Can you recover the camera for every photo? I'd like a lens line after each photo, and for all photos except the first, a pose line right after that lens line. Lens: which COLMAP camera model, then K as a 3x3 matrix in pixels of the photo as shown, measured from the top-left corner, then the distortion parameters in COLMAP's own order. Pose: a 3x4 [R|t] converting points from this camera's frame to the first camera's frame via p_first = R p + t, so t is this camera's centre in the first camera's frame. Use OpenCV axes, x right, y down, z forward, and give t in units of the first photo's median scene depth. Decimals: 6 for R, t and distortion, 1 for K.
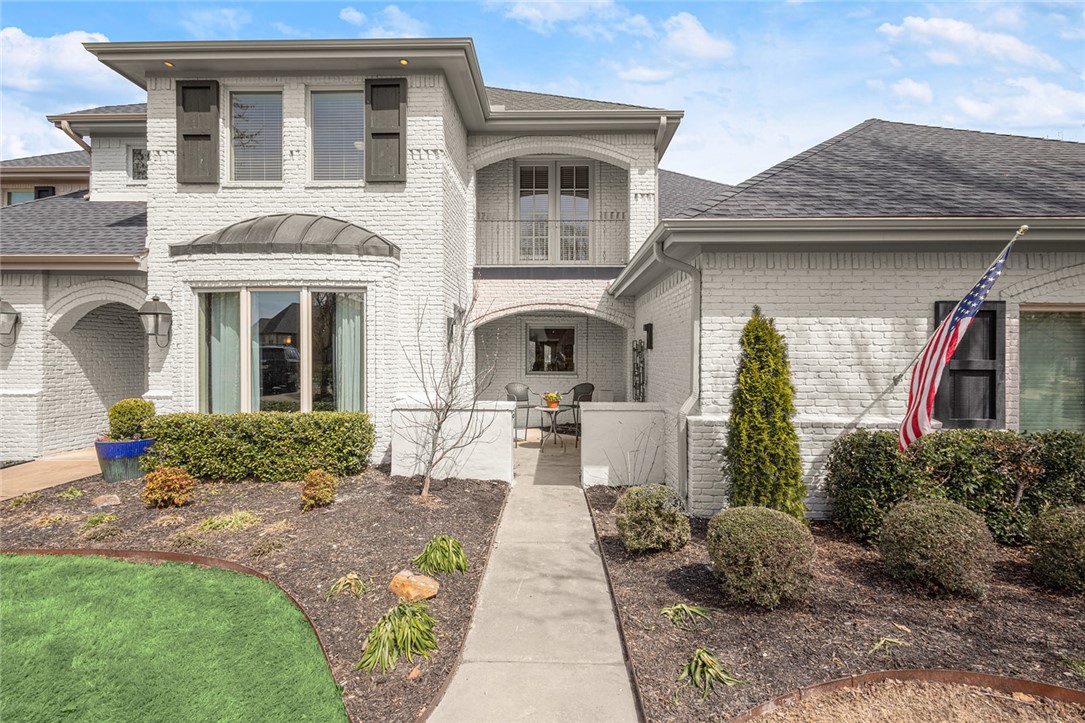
lens RADIAL K [[503.2, 0, 542.5], [0, 503.2, 361.5], [0, 0, 1]] dist [0.013417, -0.009690]
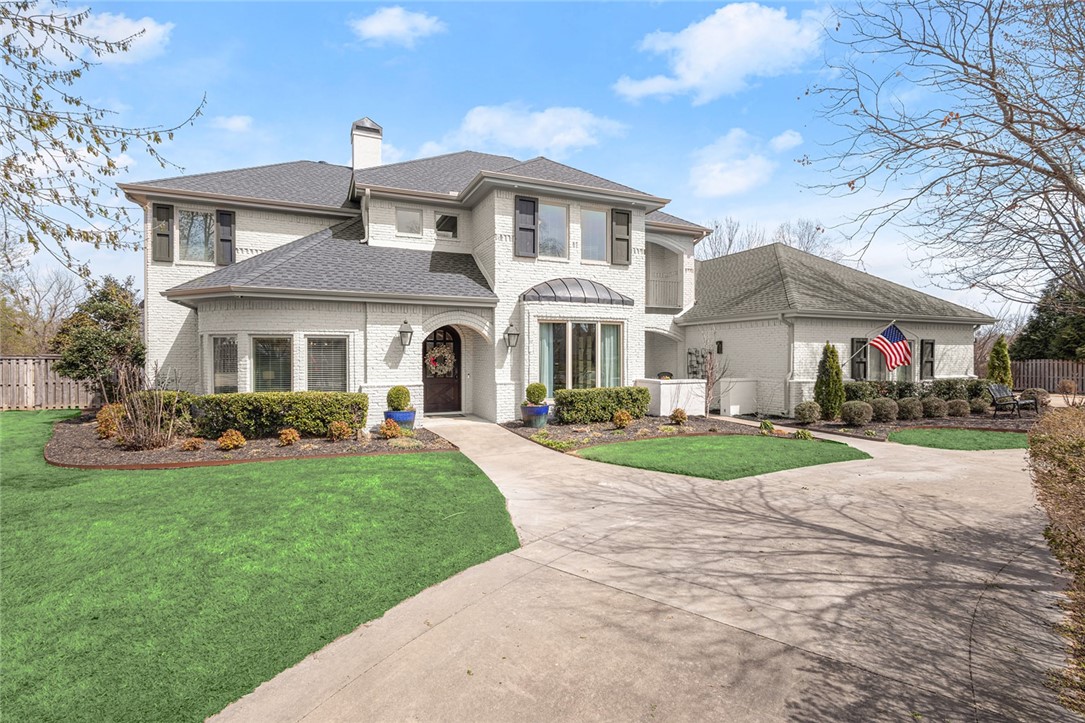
lens RADIAL K [[503.2, 0, 542.5], [0, 503.2, 361.5], [0, 0, 1]] dist [0.013417, -0.009690]
pose [[0.906710, -0.008762, 0.421663, -1.375759], [0.006293, 0.999954, 0.007246, -0.010228], [-0.421707, -0.003917, 0.906724, -0.581607]]
